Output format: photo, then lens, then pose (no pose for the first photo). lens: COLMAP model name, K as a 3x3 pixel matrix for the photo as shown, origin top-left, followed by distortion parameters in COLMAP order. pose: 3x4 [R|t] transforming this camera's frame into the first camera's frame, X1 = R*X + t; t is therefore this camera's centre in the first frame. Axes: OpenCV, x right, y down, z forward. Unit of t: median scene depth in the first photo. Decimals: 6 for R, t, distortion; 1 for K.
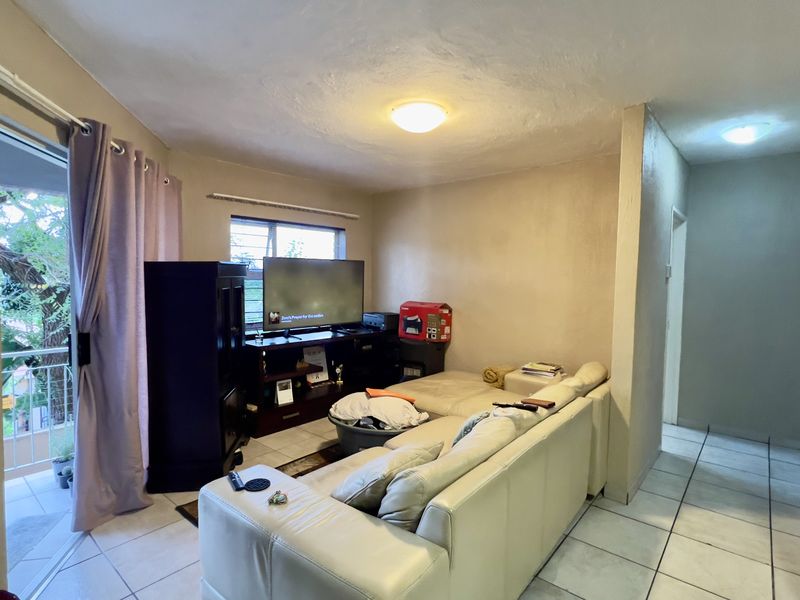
lens RADIAL K [[426.6, 0, 396.9], [0, 426.6, 296.8], [0, 0, 1]] dist [-0.001379, -0.000789]
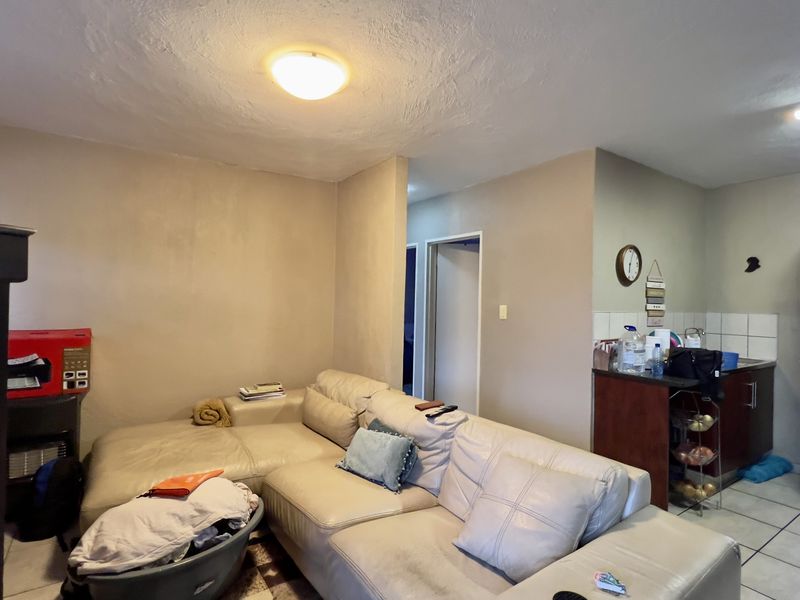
lens RADIAL K [[426.6, 0, 396.9], [0, 426.6, 296.8], [0, 0, 1]] dist [-0.001379, -0.000789]
pose [[0.257776, -0.006122, 0.966185, -0.410848], [0.027487, 0.999622, -0.001000, -0.020160], [-0.965814, 0.026815, 0.257847, 0.425468]]
